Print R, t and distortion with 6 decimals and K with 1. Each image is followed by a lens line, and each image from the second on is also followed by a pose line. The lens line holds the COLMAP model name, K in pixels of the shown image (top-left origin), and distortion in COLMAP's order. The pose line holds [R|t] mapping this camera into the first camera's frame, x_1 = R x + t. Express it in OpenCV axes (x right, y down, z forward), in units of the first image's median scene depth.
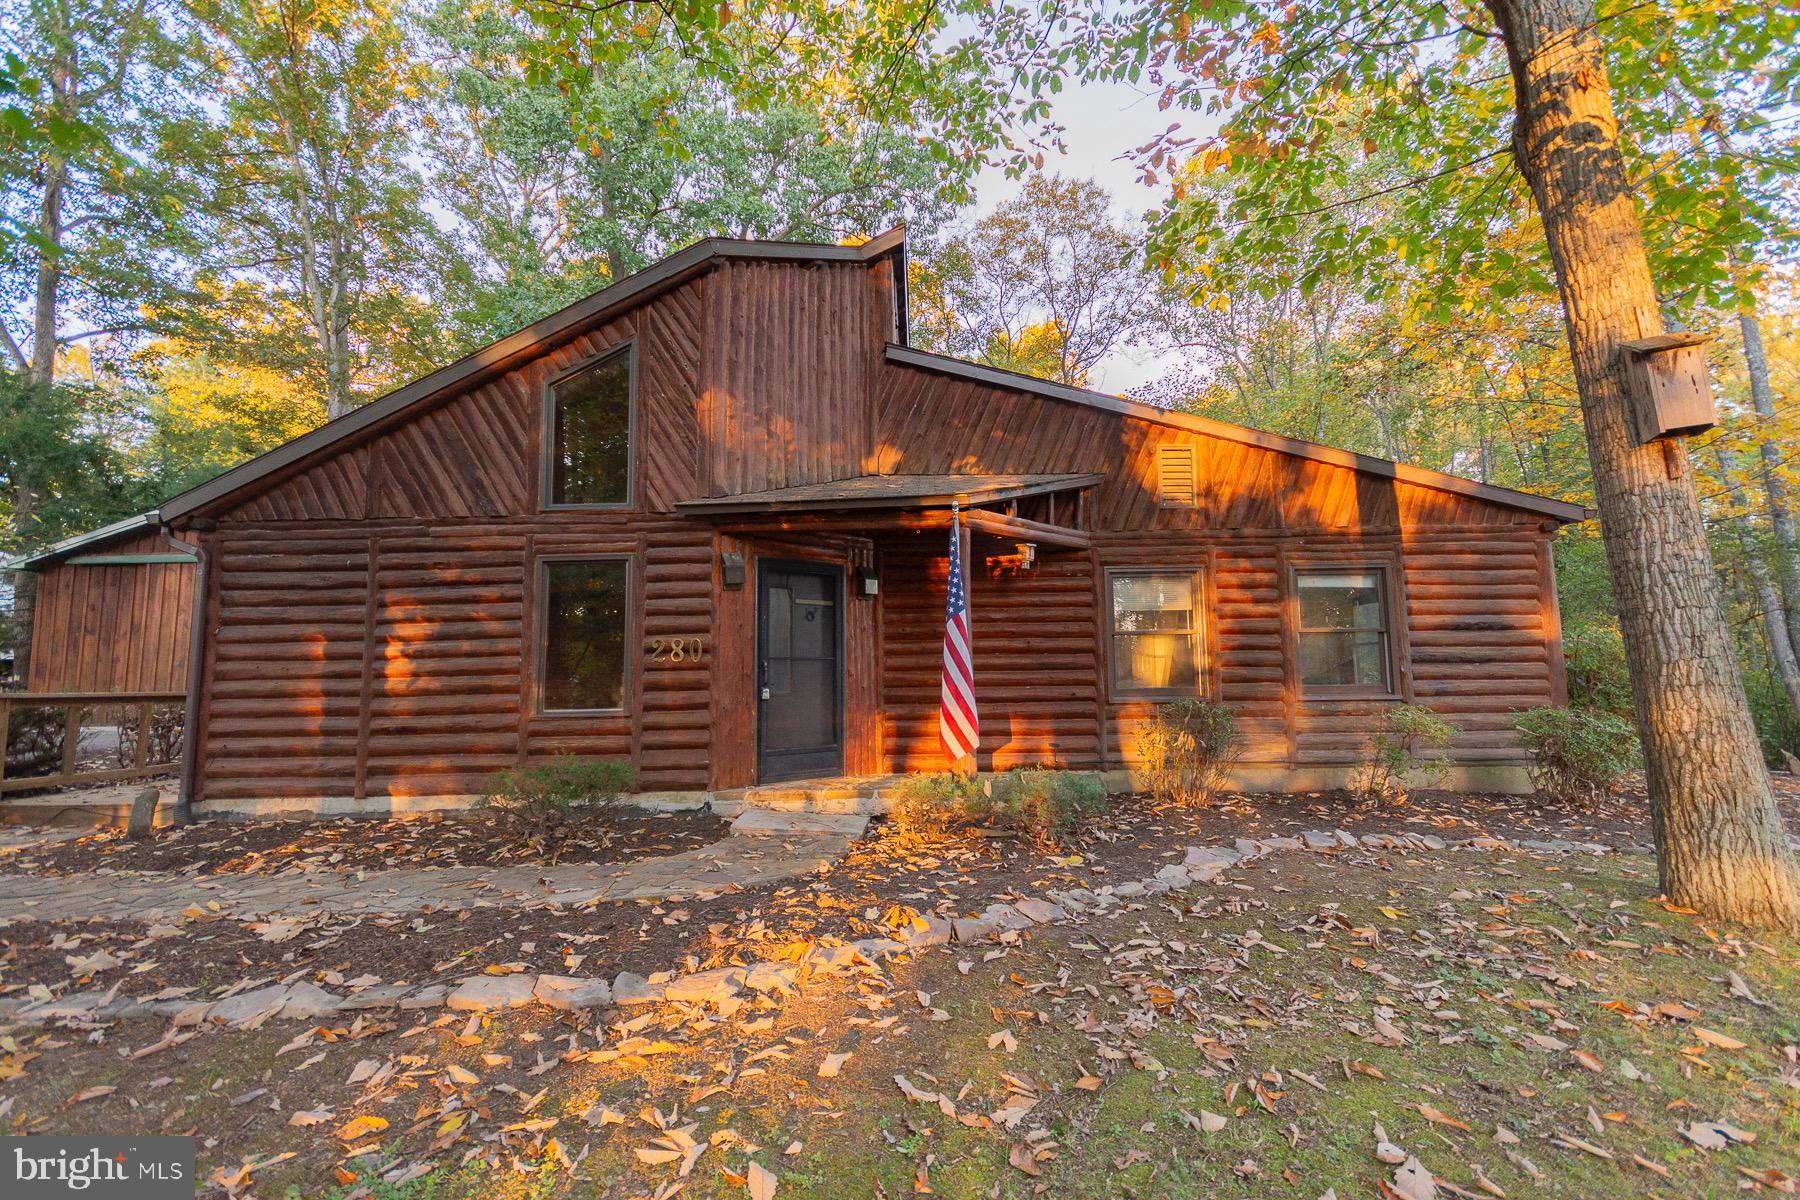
lens RADIAL K [[783.1, 0, 907.4], [0, 783.1, 603.8], [0, 0, 1]] dist [0.008430, 0.000102]
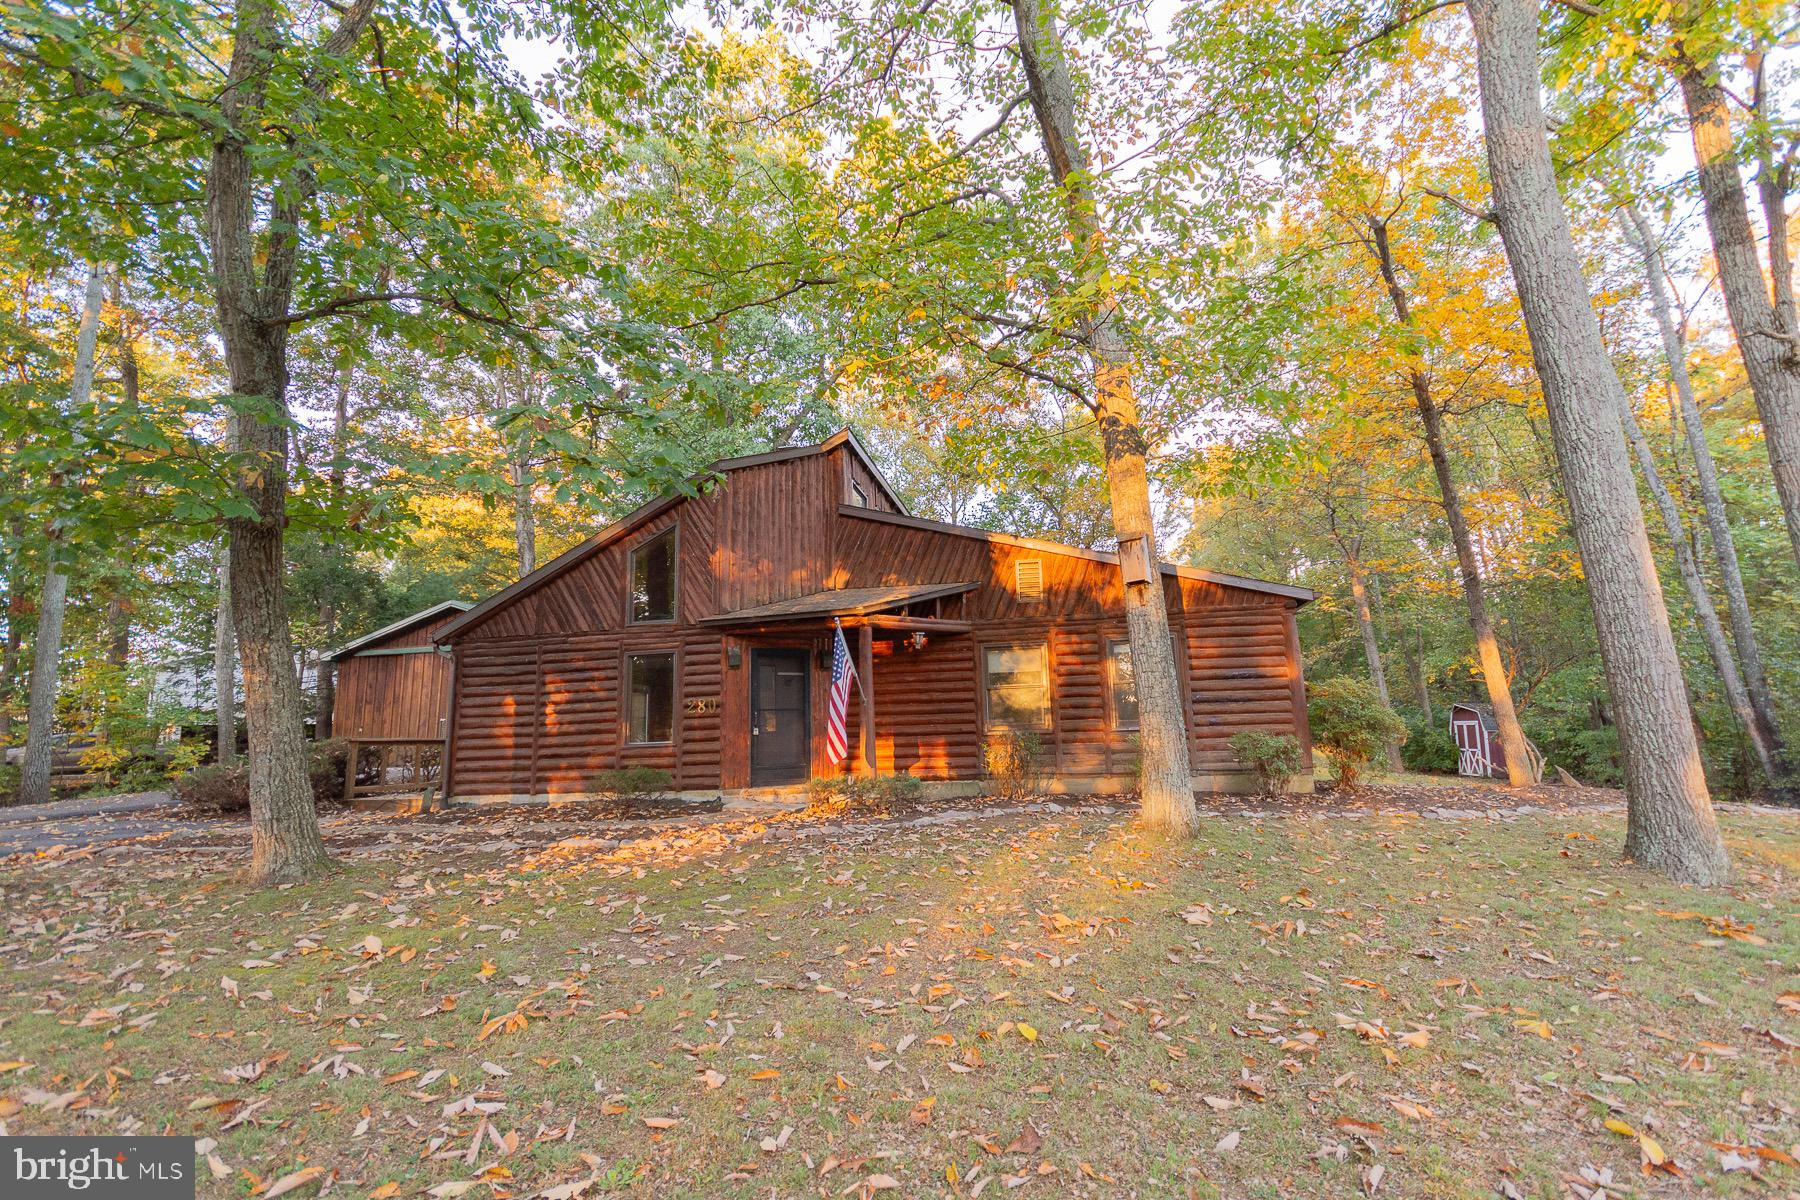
lens RADIAL K [[790.3, 0, 909.3], [0, 790.3, 605.6], [0, 0, 1]] dist [0.000101, 0.010925]
pose [[0.984551, -0.044195, -0.169430, 0.437674], [0.033442, 0.997272, -0.065806, -0.029078], [0.171876, 0.059123, 0.983343, -0.600255]]
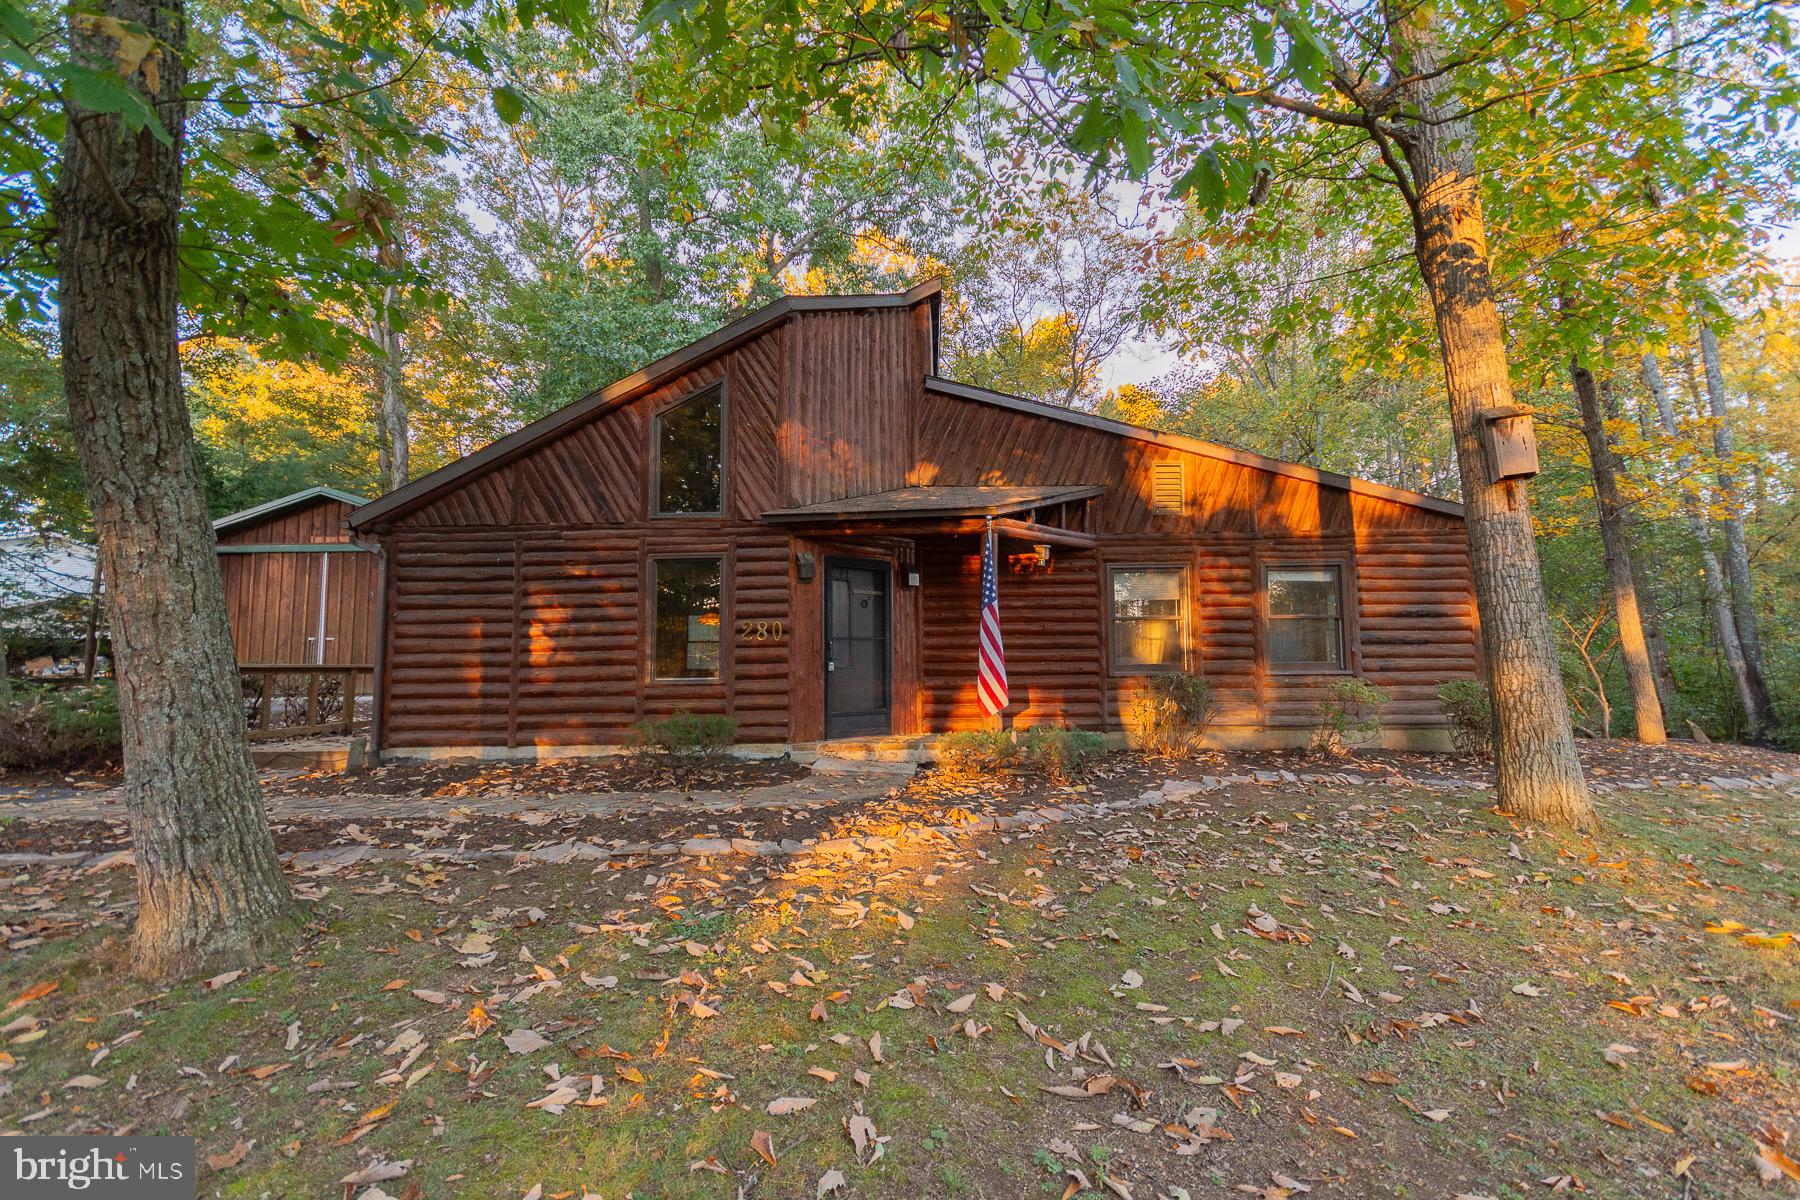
lens RADIAL K [[783.1, 0, 907.4], [0, 783.1, 603.8], [0, 0, 1]] dist [0.008430, 0.000102]
pose [[0.999948, 0.003590, -0.009523, -0.050165], [-0.003398, 0.999793, 0.020074, -0.009988], [0.009593, -0.020041, 0.999753, -0.240447]]
